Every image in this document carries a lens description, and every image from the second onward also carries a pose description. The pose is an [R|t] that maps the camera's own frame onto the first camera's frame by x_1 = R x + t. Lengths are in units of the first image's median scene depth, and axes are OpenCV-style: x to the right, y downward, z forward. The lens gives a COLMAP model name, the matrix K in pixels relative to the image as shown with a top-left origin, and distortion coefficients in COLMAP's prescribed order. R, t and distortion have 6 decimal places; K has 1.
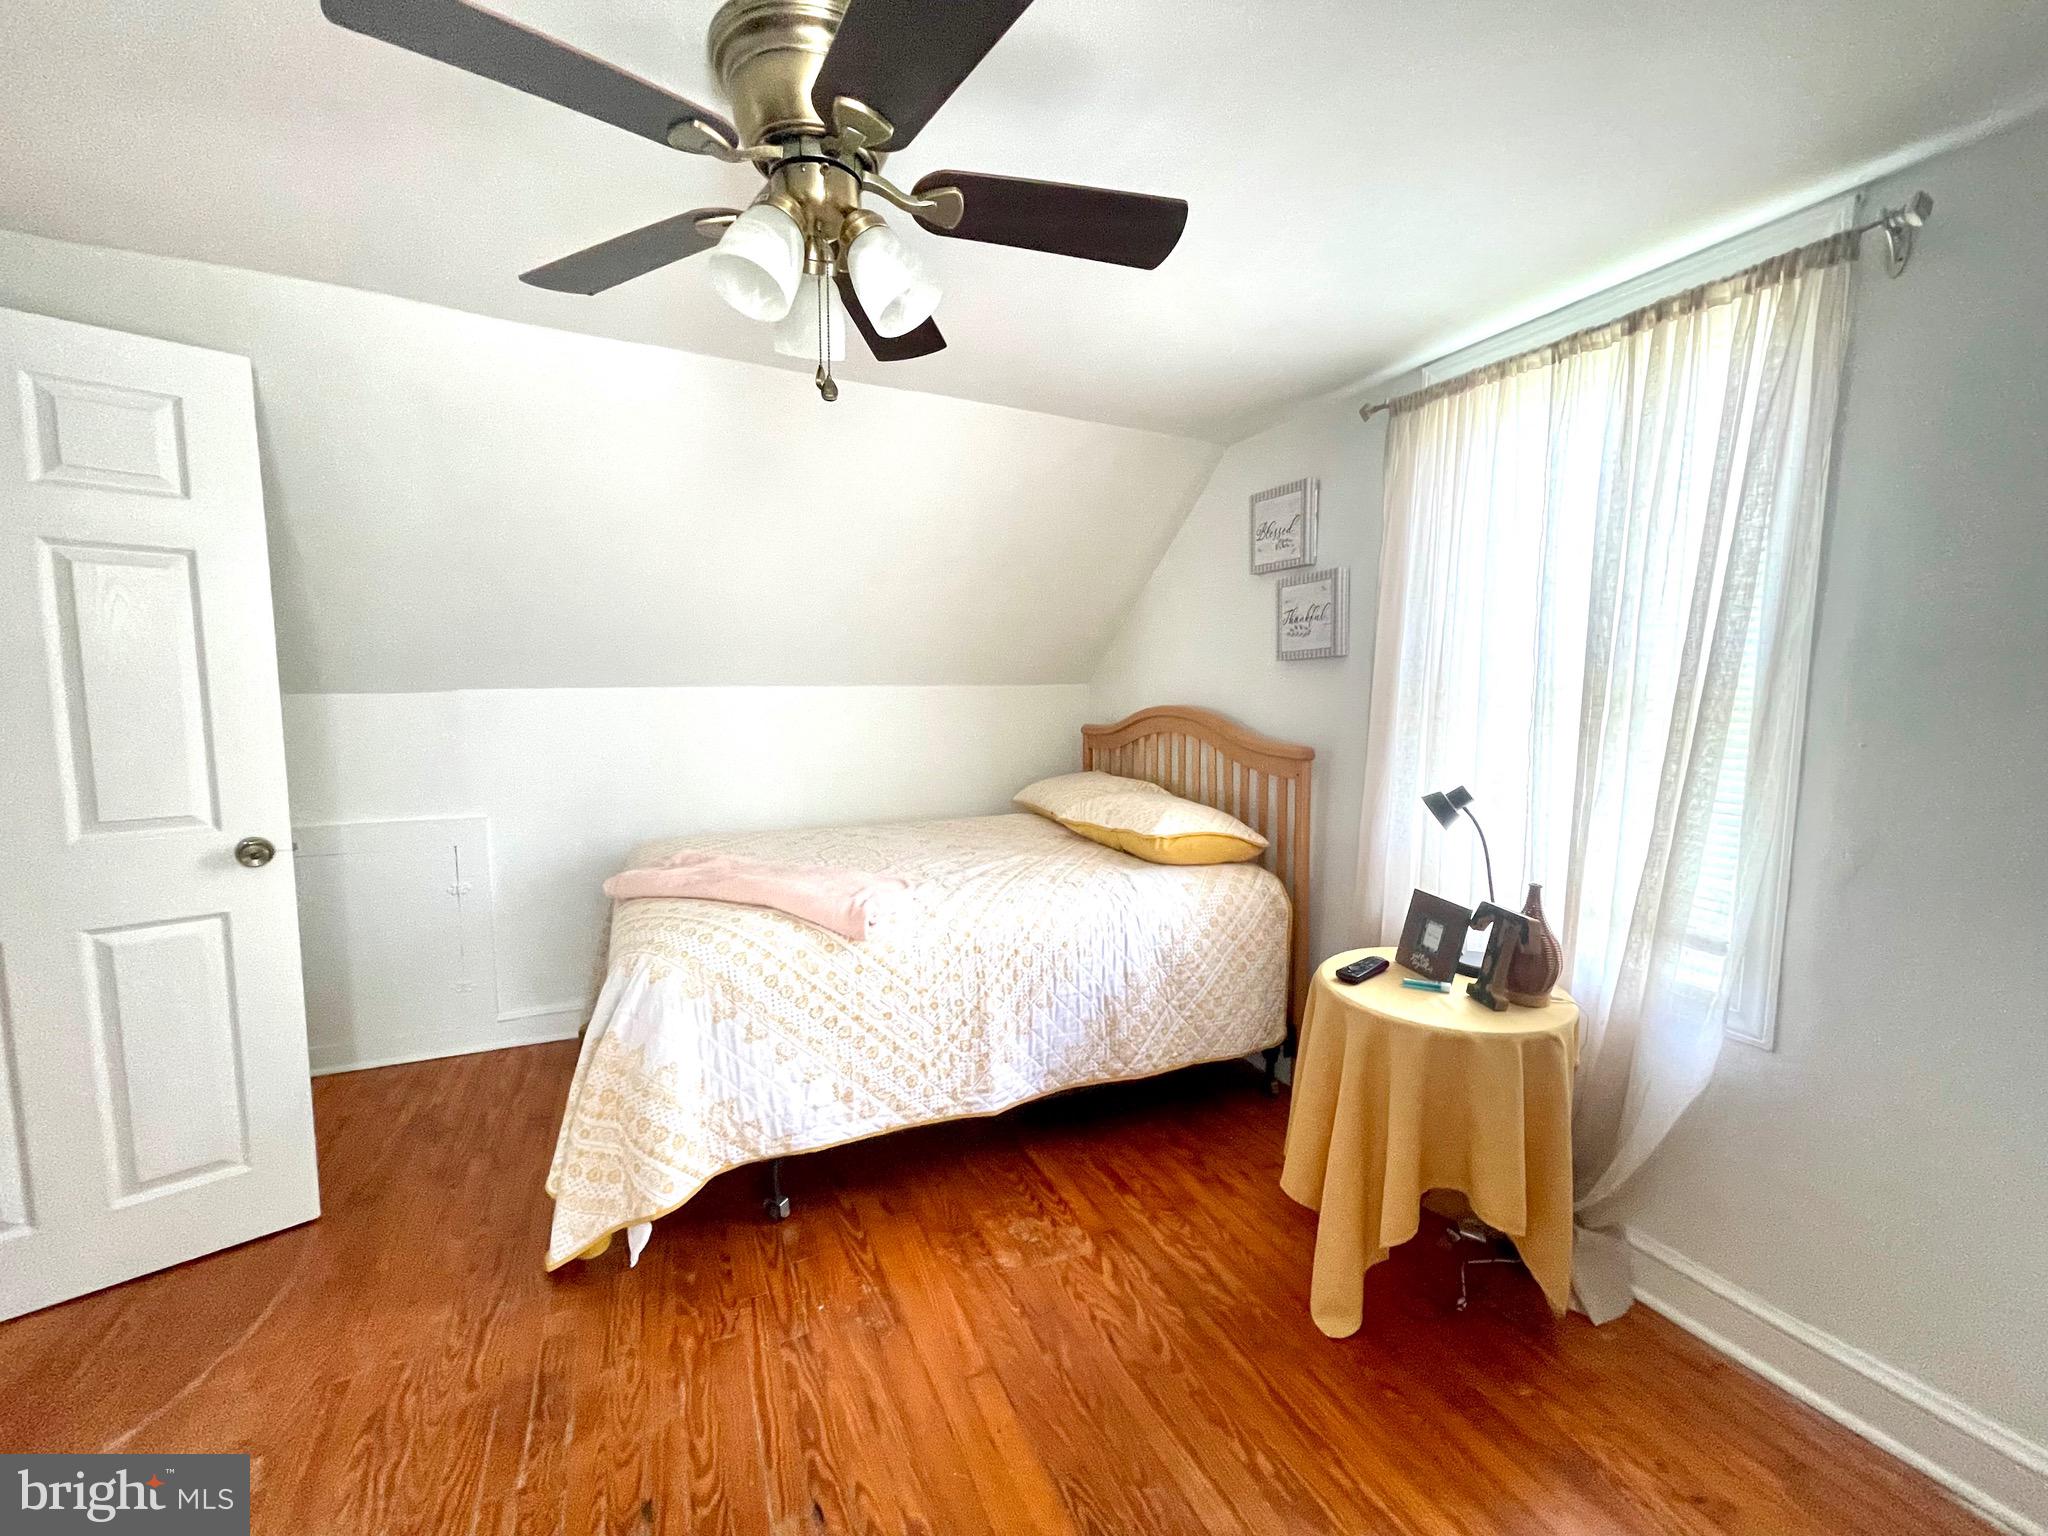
lens RADIAL K [[829.0, 0, 1016.6], [0, 829.0, 763.7], [0, 0, 1]] dist [-0.006763, 0.001324]
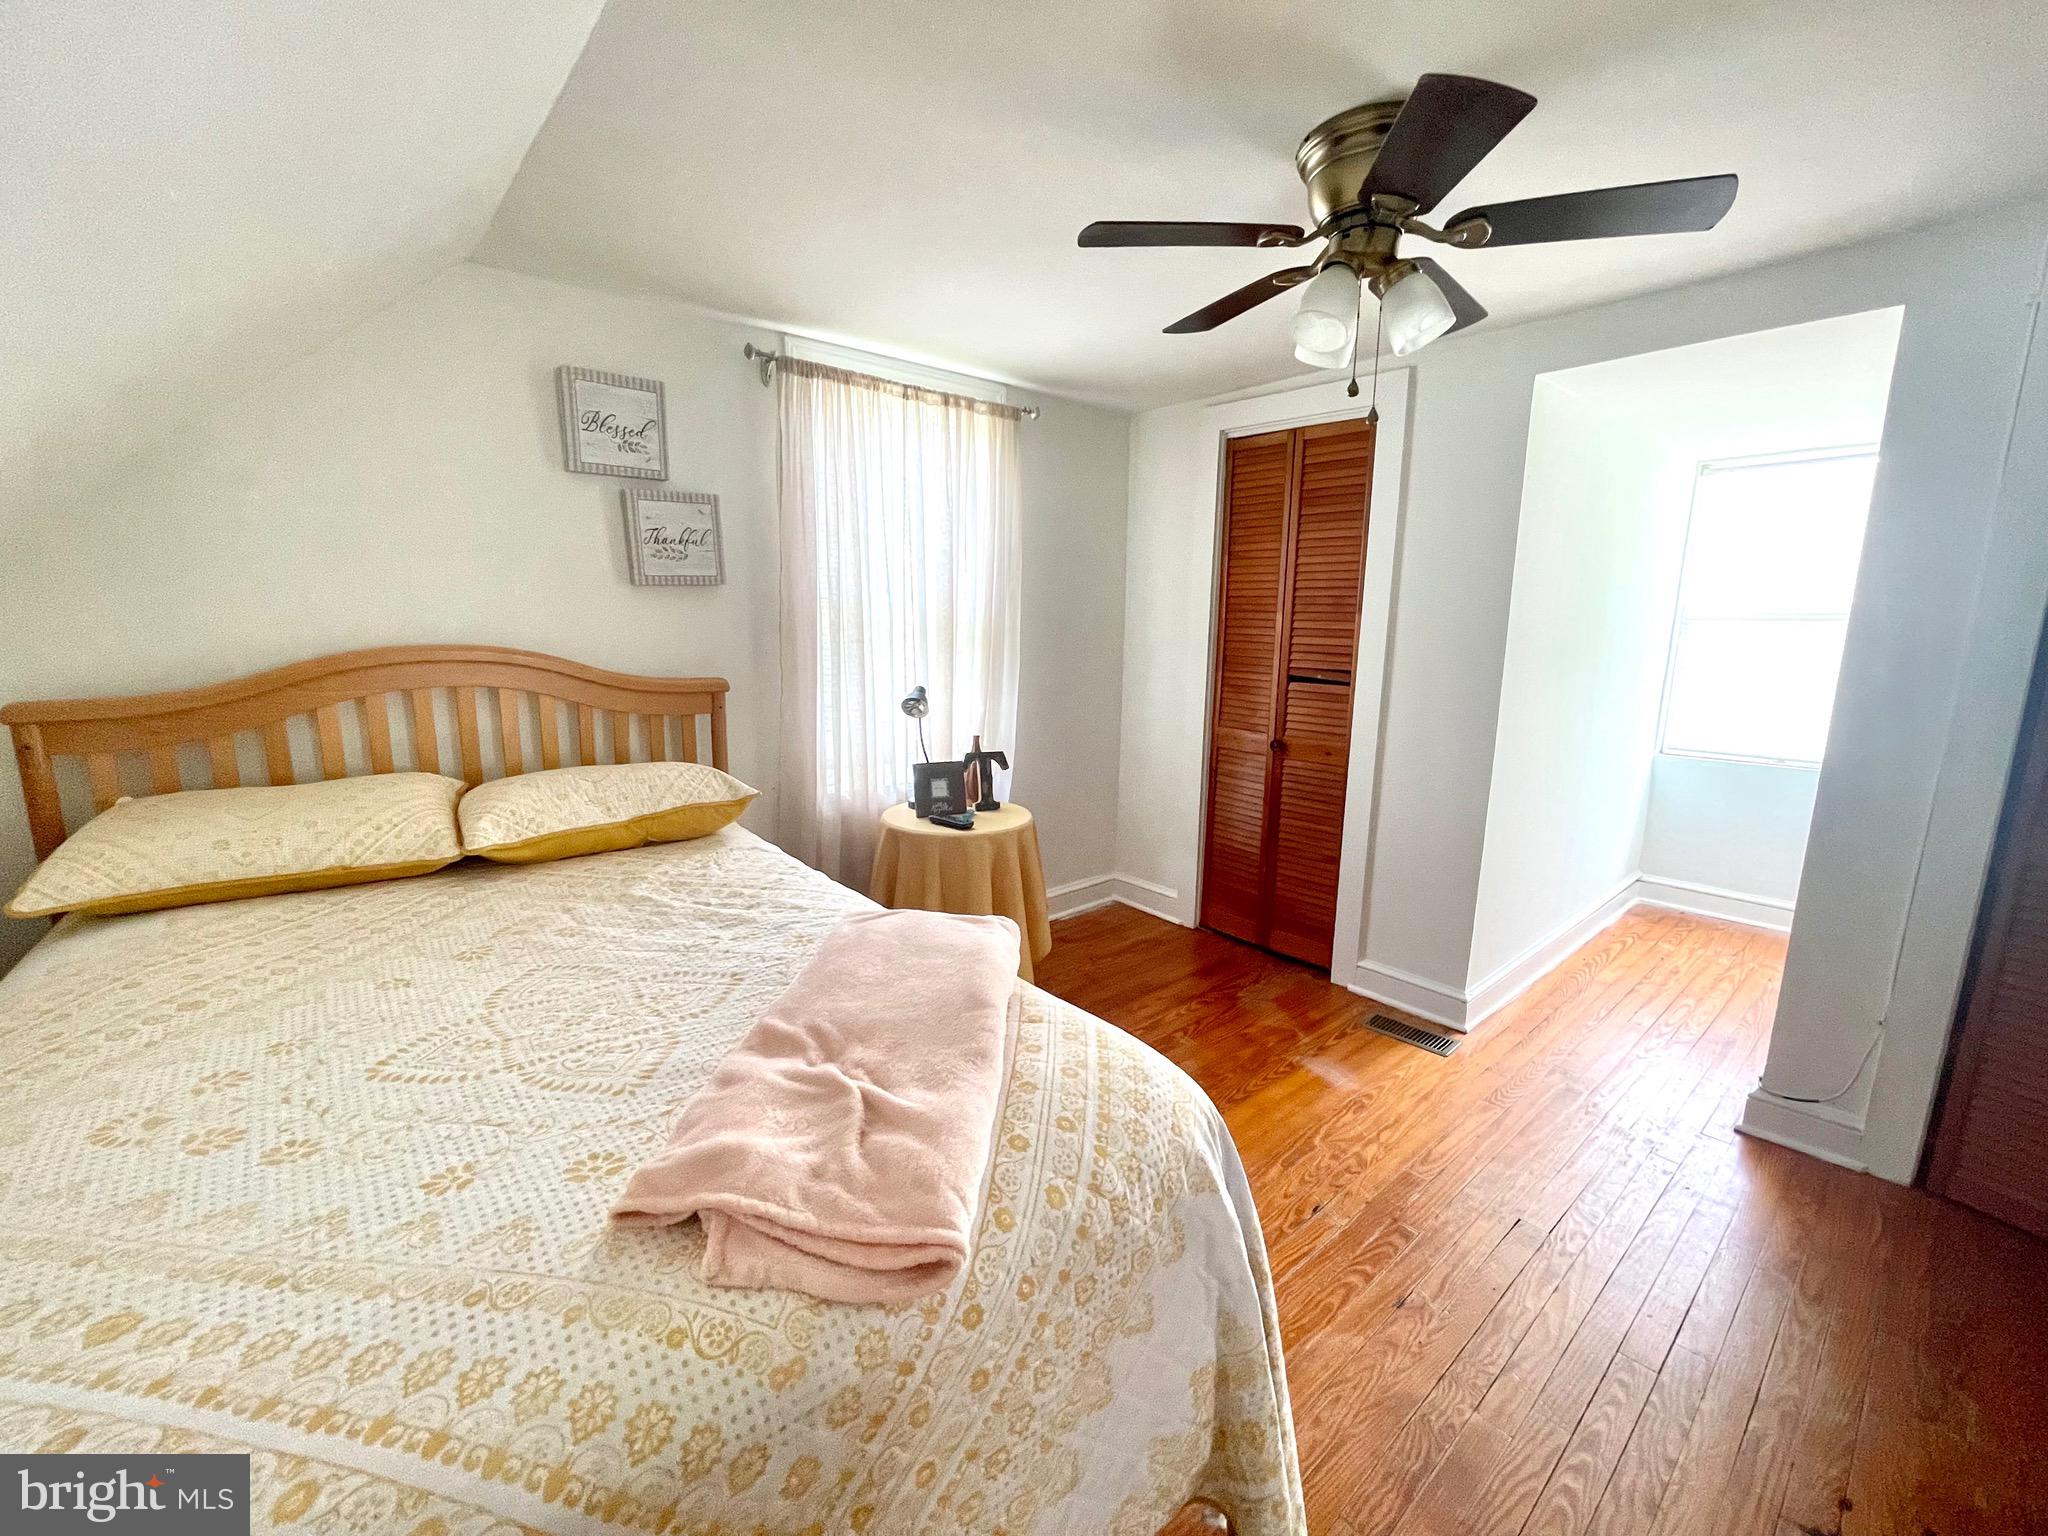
lens RADIAL K [[829.0, 0, 1029.6], [0, 829.0, 762.9], [0, 0, 1]] dist [-0.006763, 0.001324]
pose [[-0.276130, -0.175998, 0.944869, -0.847630], [0.080702, 0.975374, 0.205265, -0.114727], [-0.957726, 0.132933, -0.255127, 1.116485]]
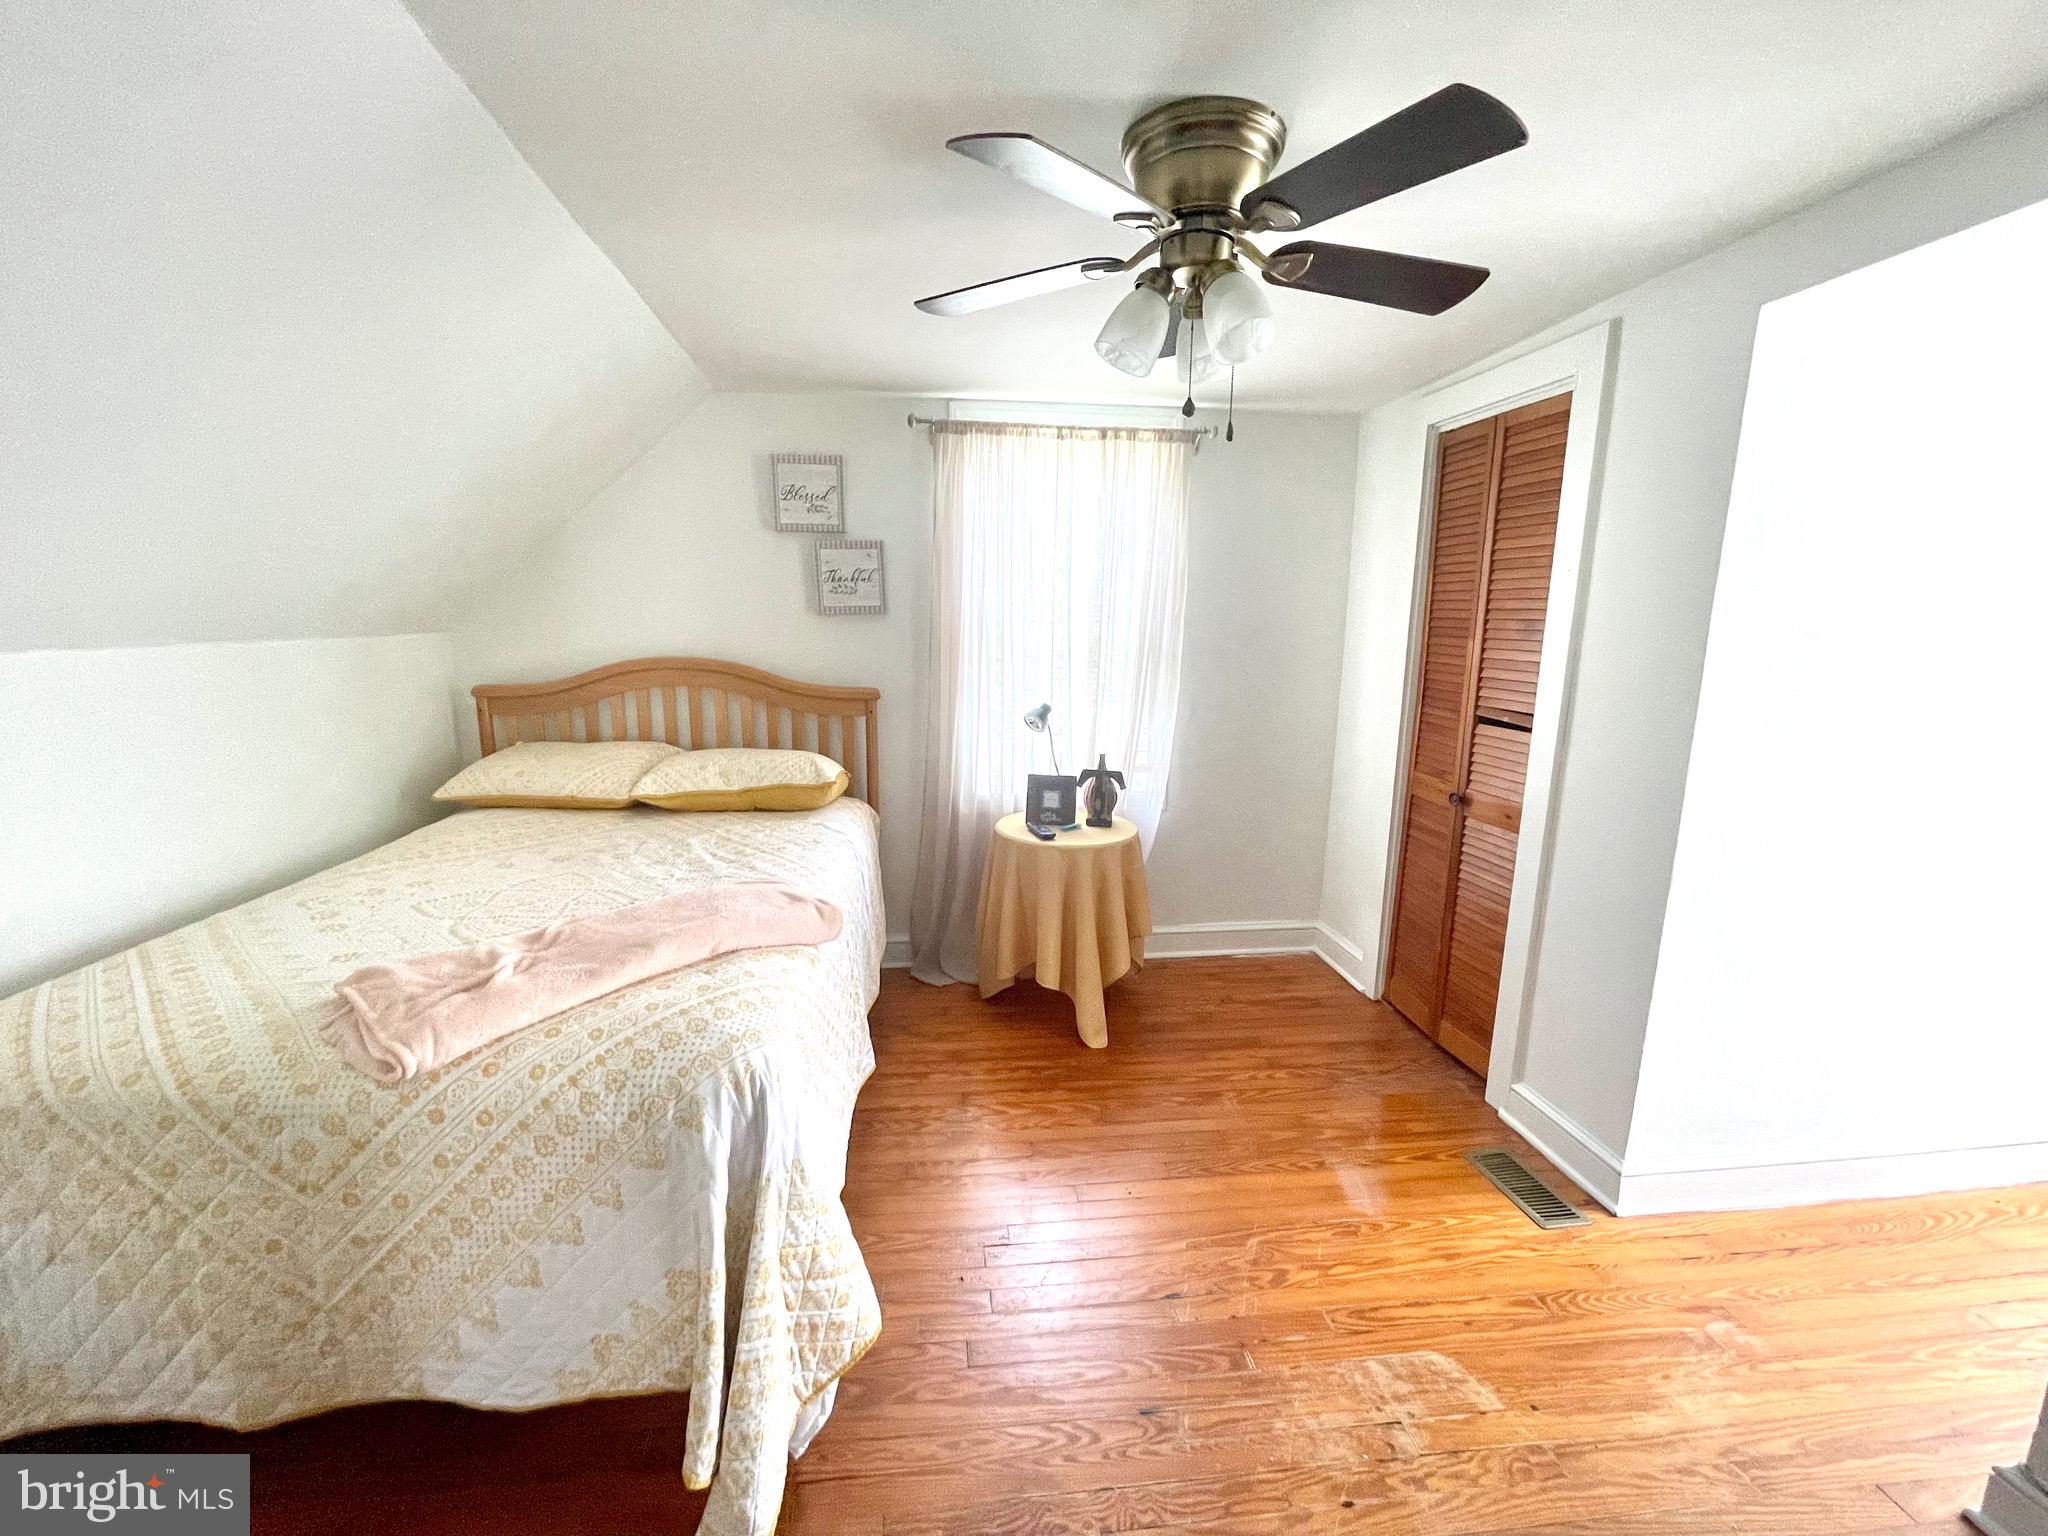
lens RADIAL K [[829.0, 0, 1026.4], [0, 829.0, 768.7], [0, 0, 1]] dist [-0.006763, 0.001324]
pose [[0.306454, -0.167322, 0.937064, -0.899068], [0.080342, 0.985464, 0.149689, -0.083001], [-0.948489, 0.029413, 0.315442, 0.501430]]
